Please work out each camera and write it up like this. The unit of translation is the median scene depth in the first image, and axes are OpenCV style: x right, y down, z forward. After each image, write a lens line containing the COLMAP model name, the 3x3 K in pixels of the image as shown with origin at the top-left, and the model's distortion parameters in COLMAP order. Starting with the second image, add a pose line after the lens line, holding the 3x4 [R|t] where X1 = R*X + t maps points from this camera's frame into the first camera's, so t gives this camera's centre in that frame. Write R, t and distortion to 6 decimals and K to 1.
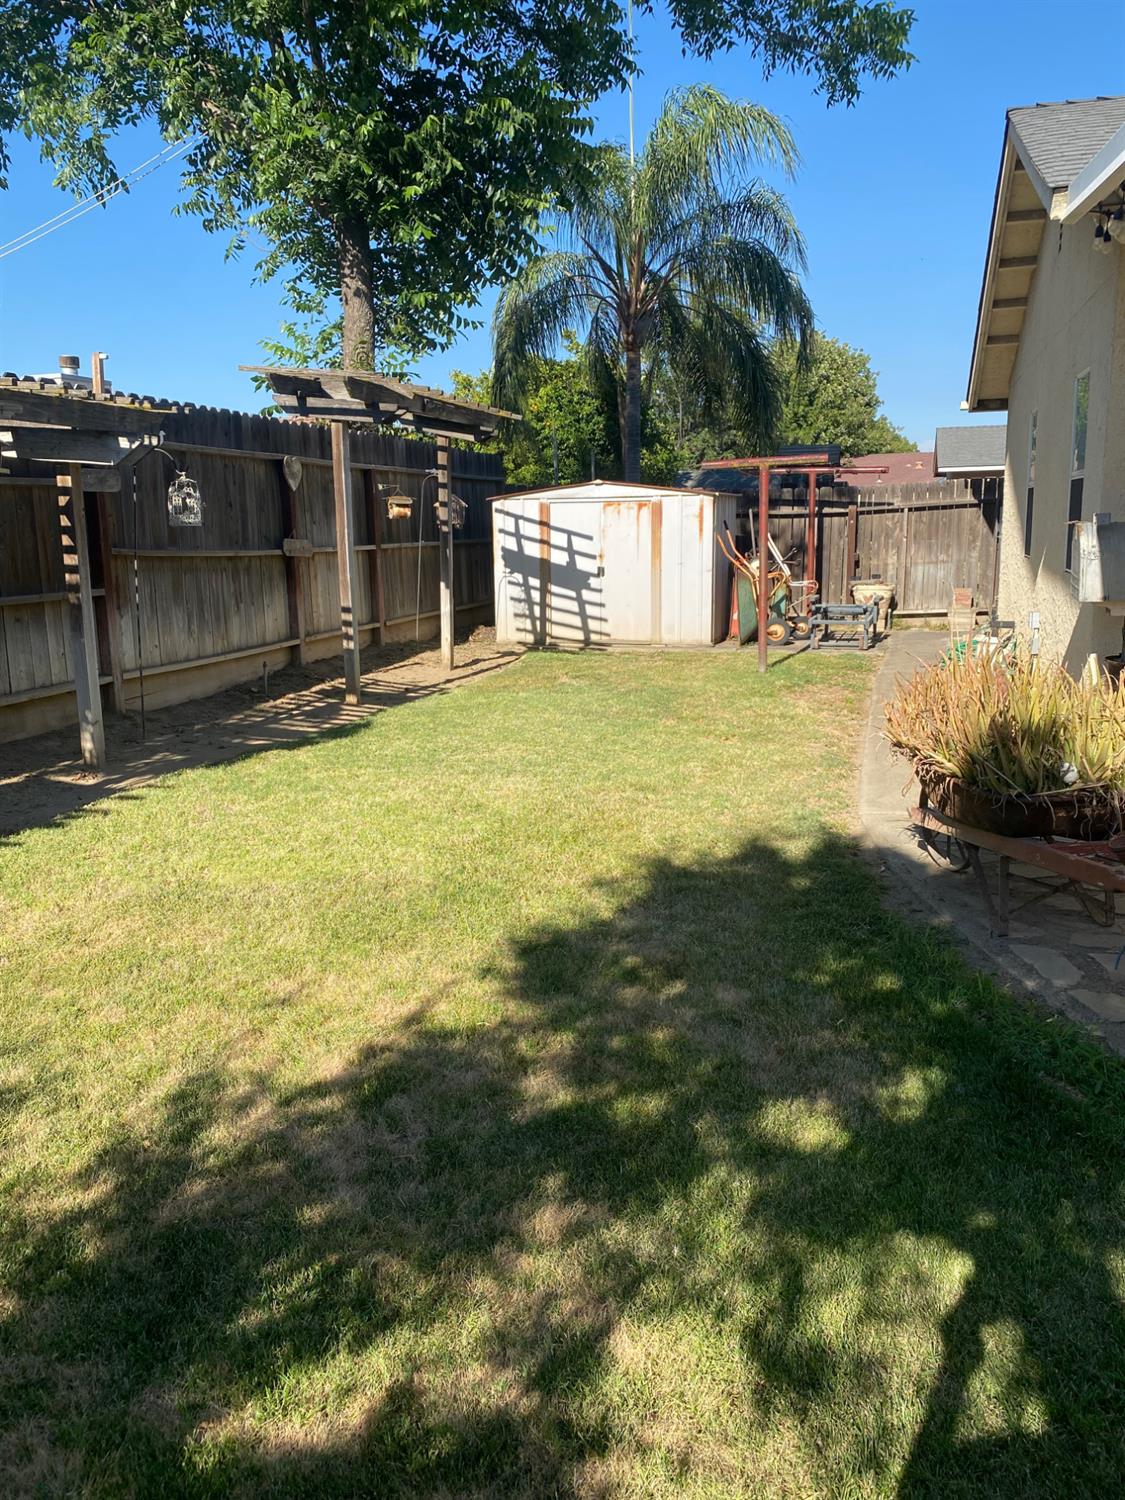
lens RADIAL K [[1149.8, 0, 537.1], [0, 1149.8, 743.7], [0, 0, 1]] dist [0.044021, -0.040450]
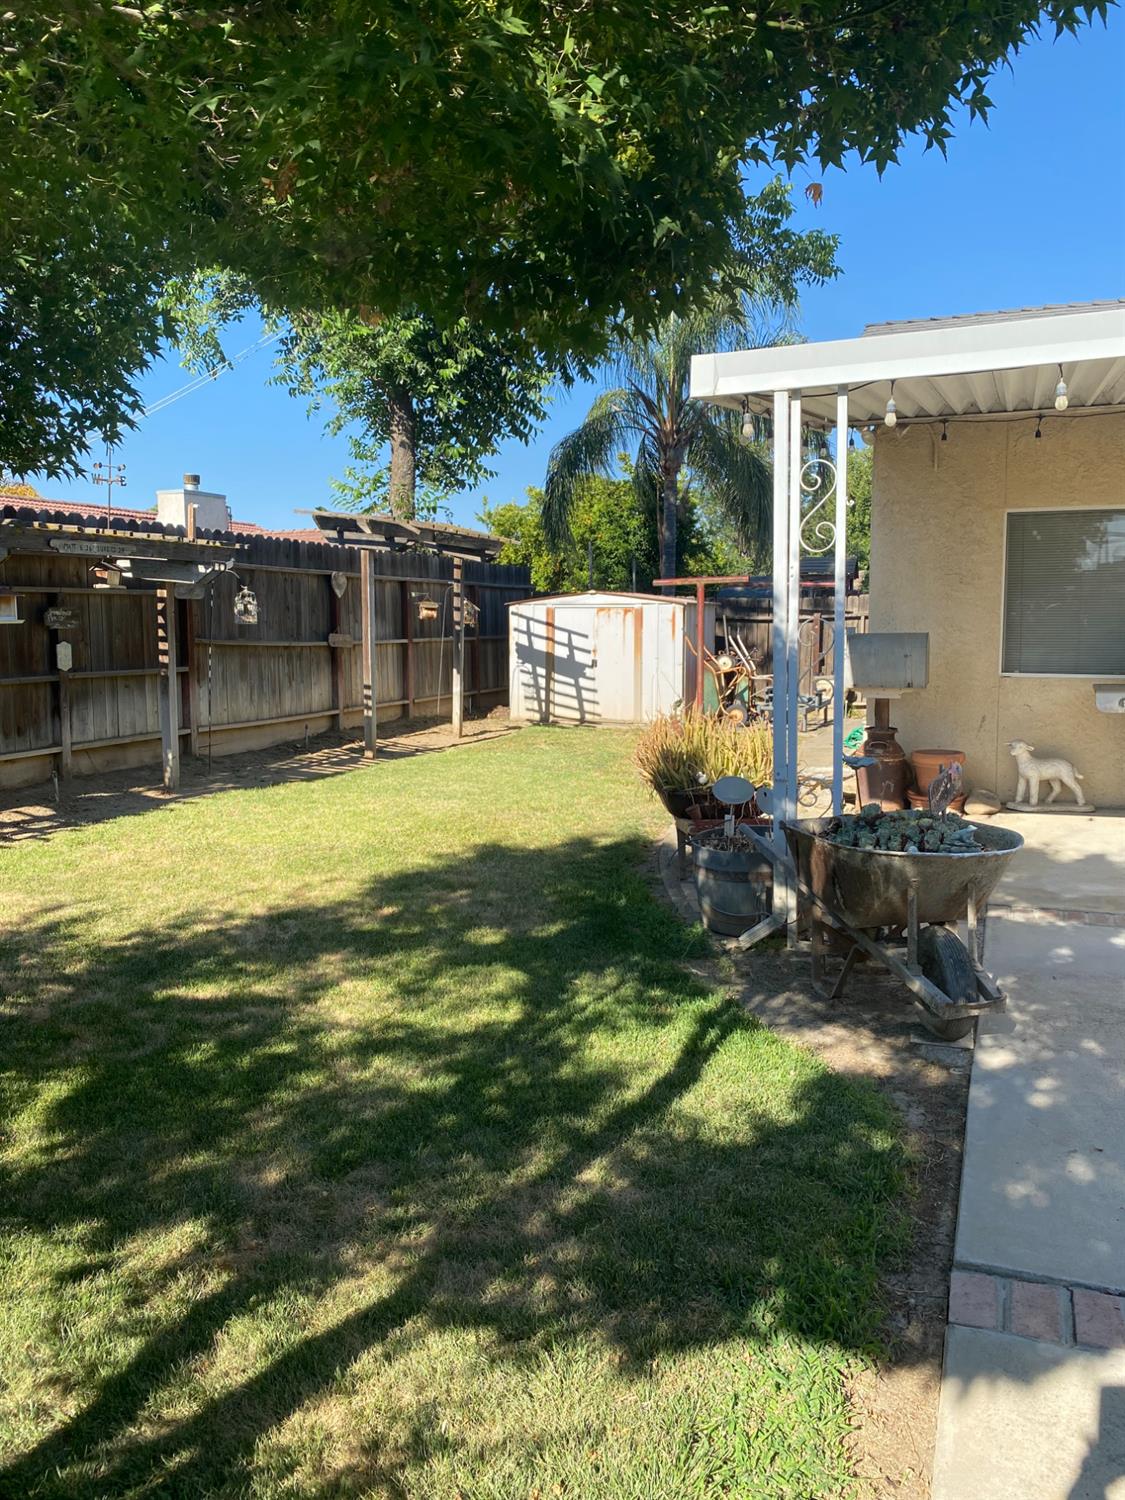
lens RADIAL K [[1149.8, 0, 558.1], [0, 1149.8, 743.8], [0, 0, 1]] dist [0.044021, -0.040450]
pose [[0.997089, 0.025731, -0.071778, 0.127903], [-0.031408, 0.996370, -0.079121, 0.040408], [0.069482, 0.081145, 0.994278, -0.257388]]
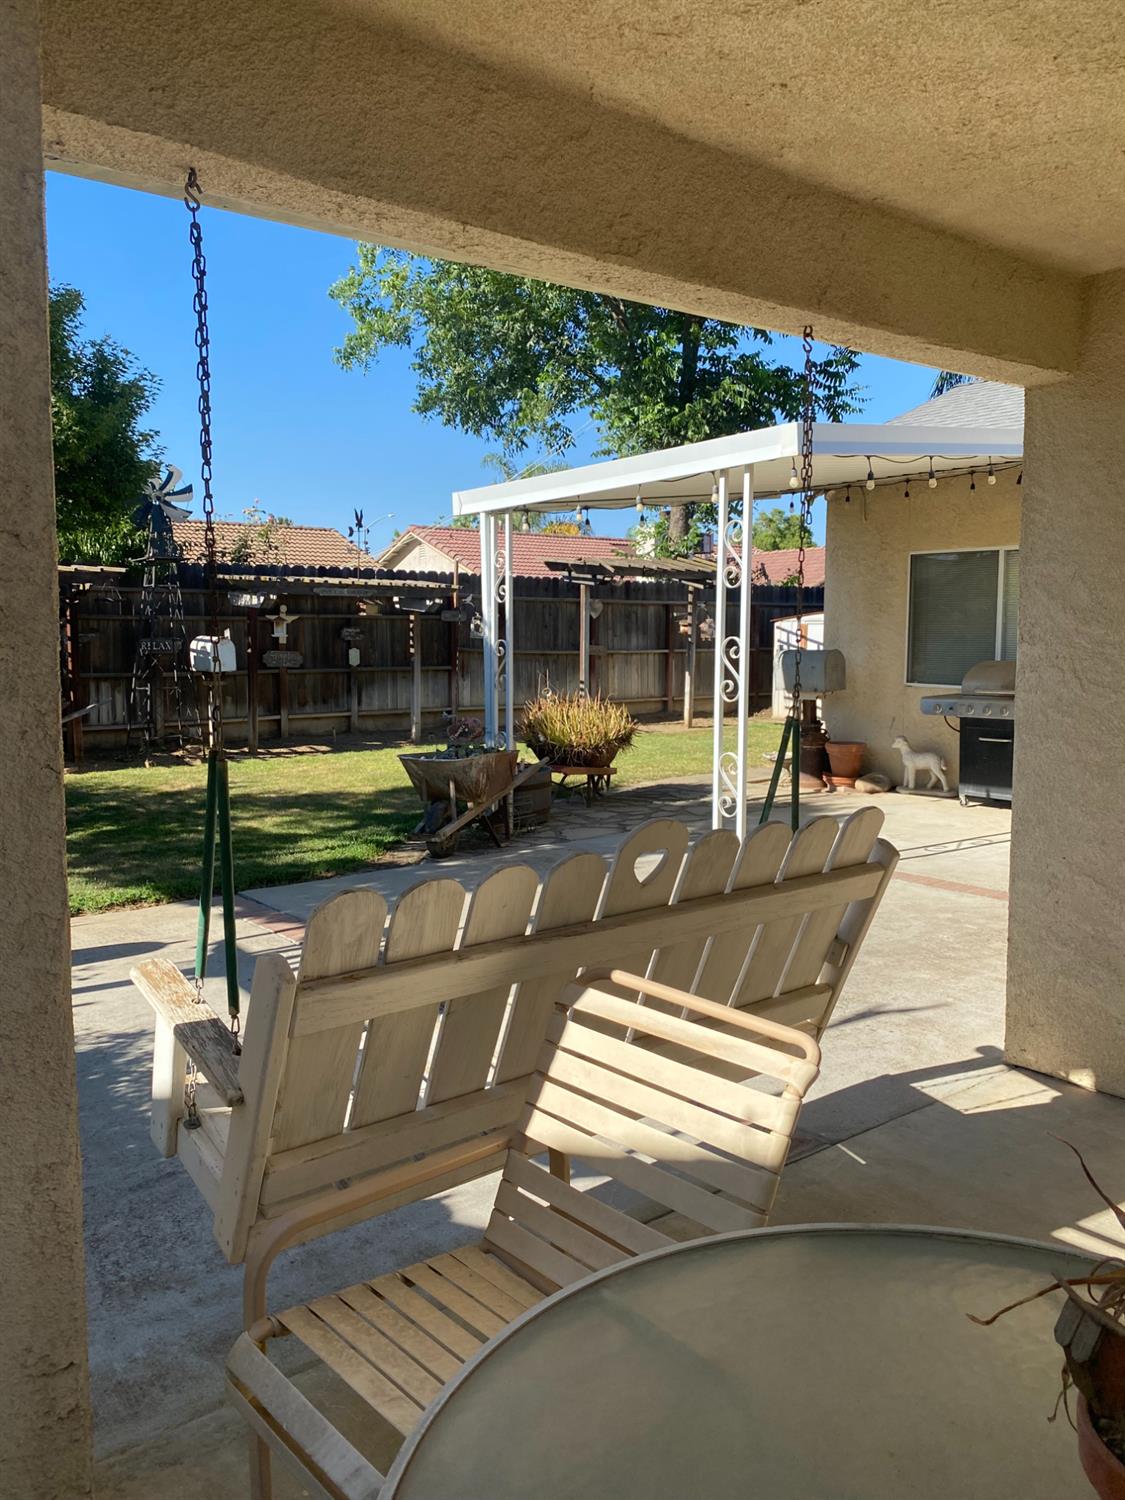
lens RADIAL K [[1149.8, 0, 556.0], [0, 1149.8, 755.3], [0, 0, 1]] dist [0.044021, -0.040450]
pose [[0.814388, 0.086261, -0.573873, 0.722532], [-0.127560, 0.991314, -0.032013, 0.051293], [0.566127, 0.099275, 0.818318, -0.429956]]
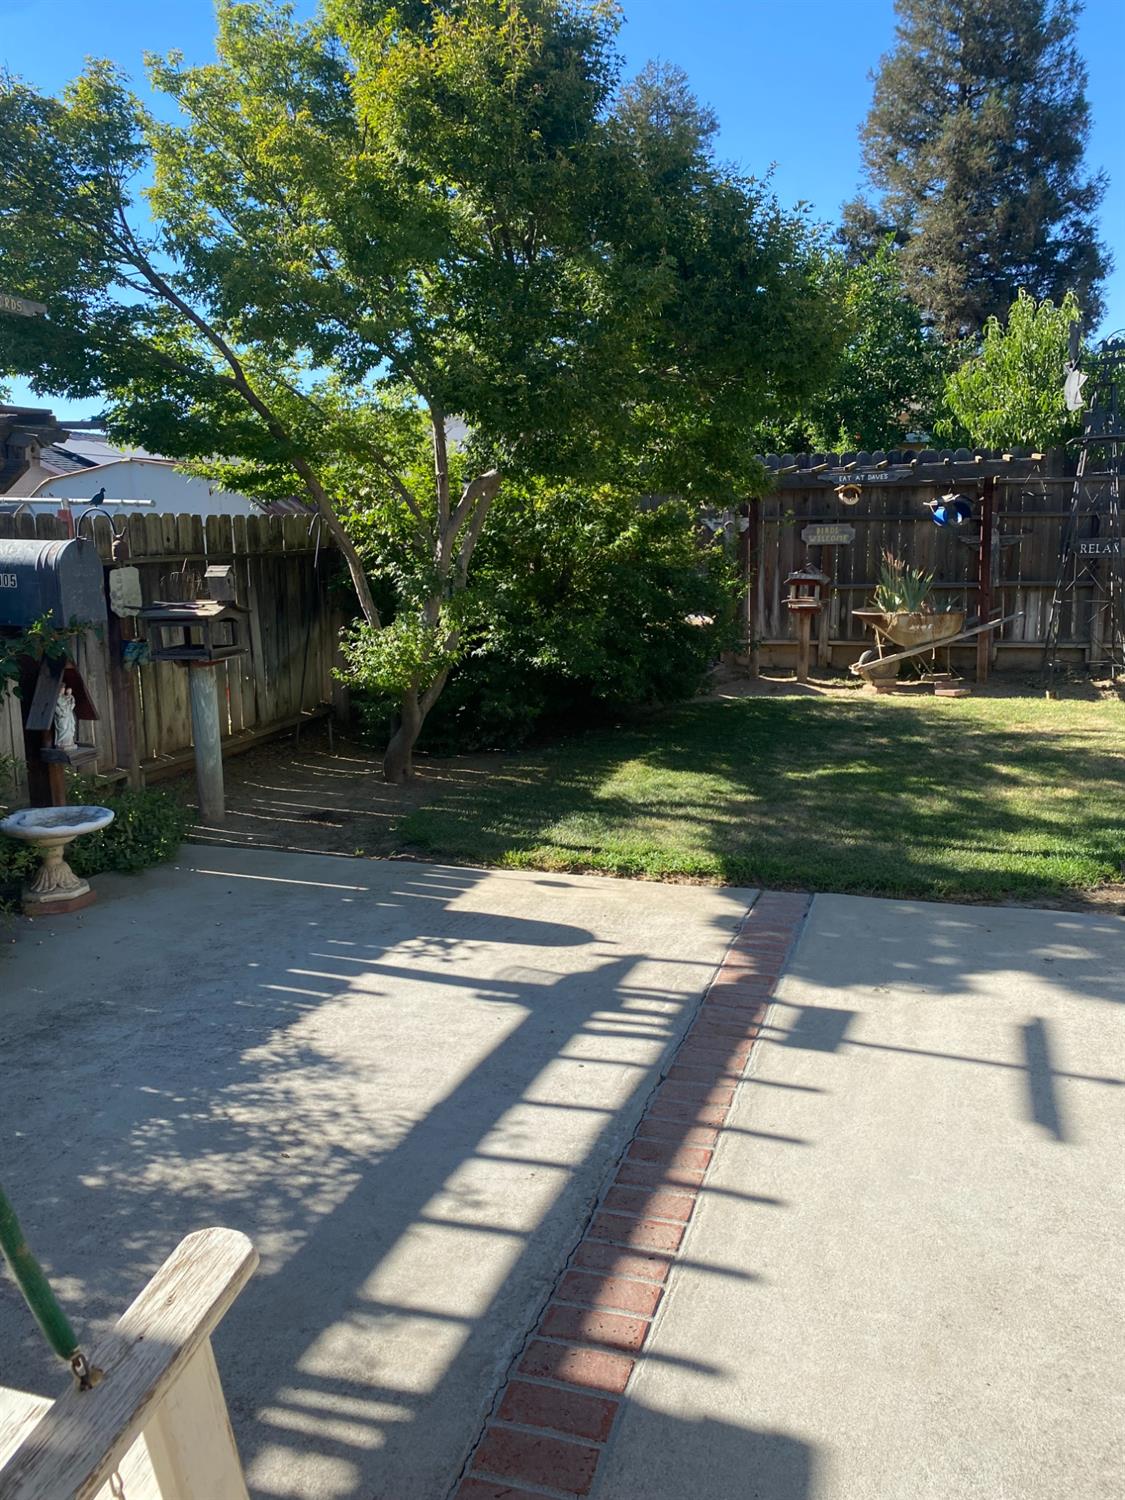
lens RADIAL K [[1149.8, 0, 571.7], [0, 1149.8, 742.1], [0, 0, 1]] dist [0.044021, -0.040450]
pose [[-0.027754, 0.198645, -0.979678, 0.678978], [-0.161438, 0.966300, 0.200506, -0.015918], [0.986493, 0.163722, 0.005250, -0.093737]]
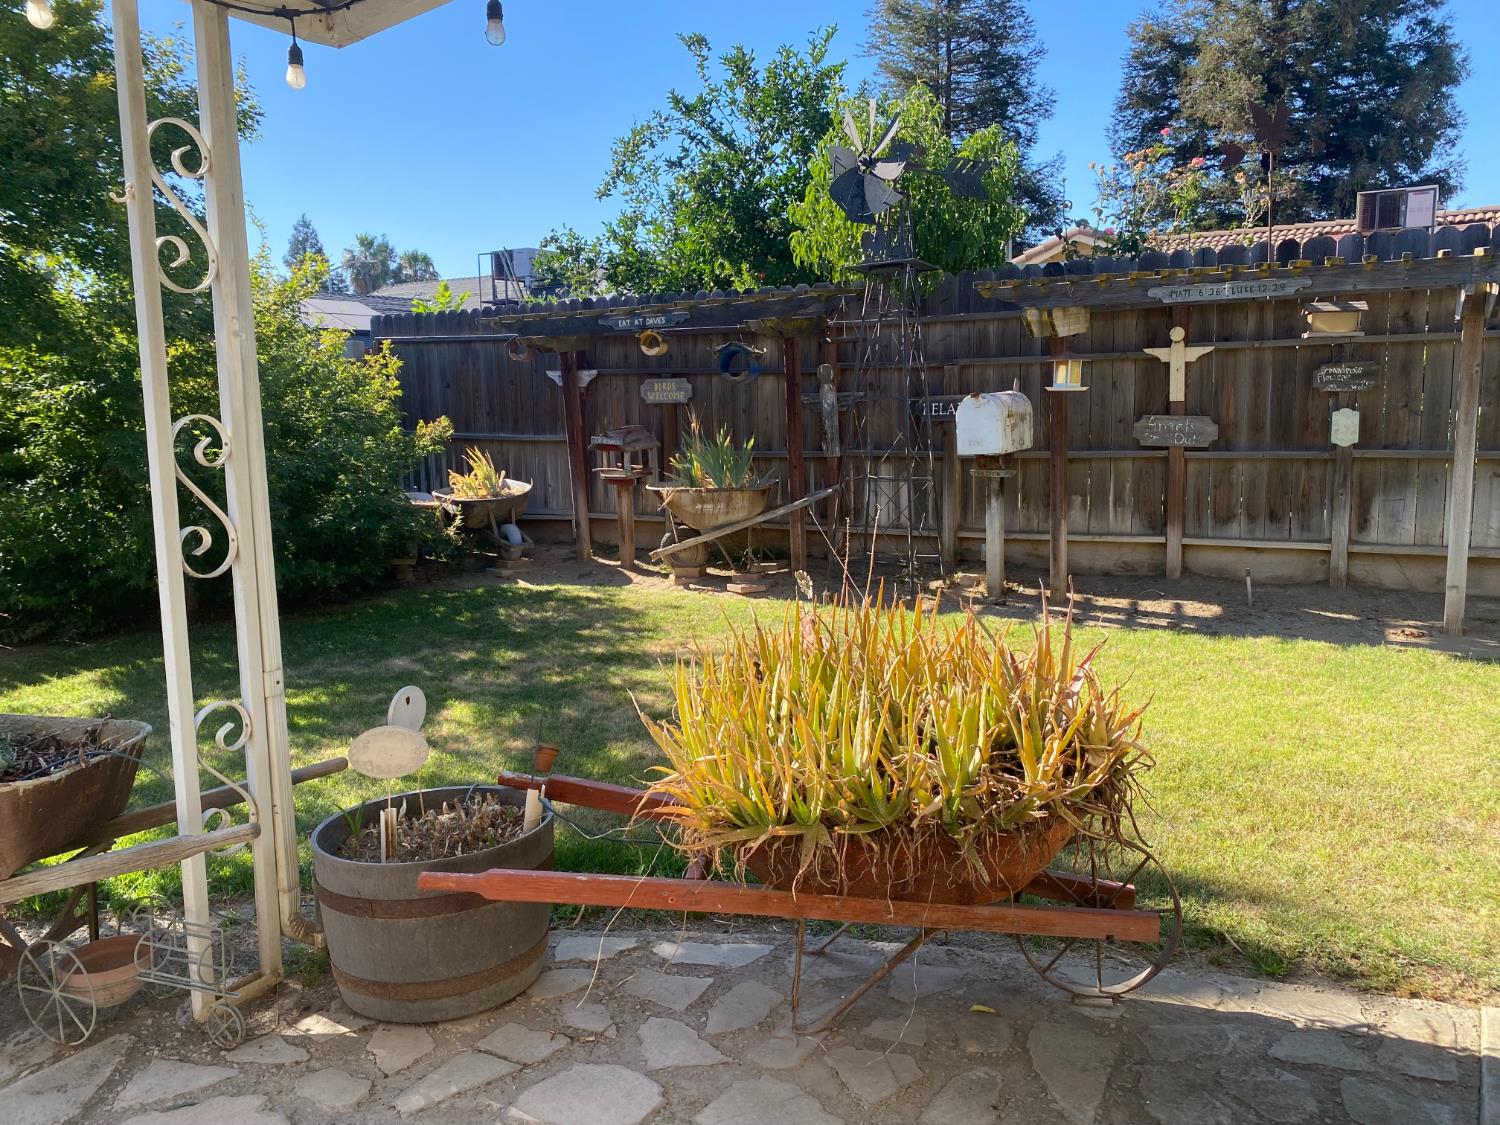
lens RADIAL K [[1149.8, 0, 758.4], [0, 1149.8, 563.5], [0, 0, 1]] dist [0.044021, -0.040450]
pose [[-0.251024, 0.170935, -0.952769, 0.429198], [-0.149071, 0.965716, 0.212534, -0.099360], [0.956433, 0.195382, -0.216937, 0.419859]]
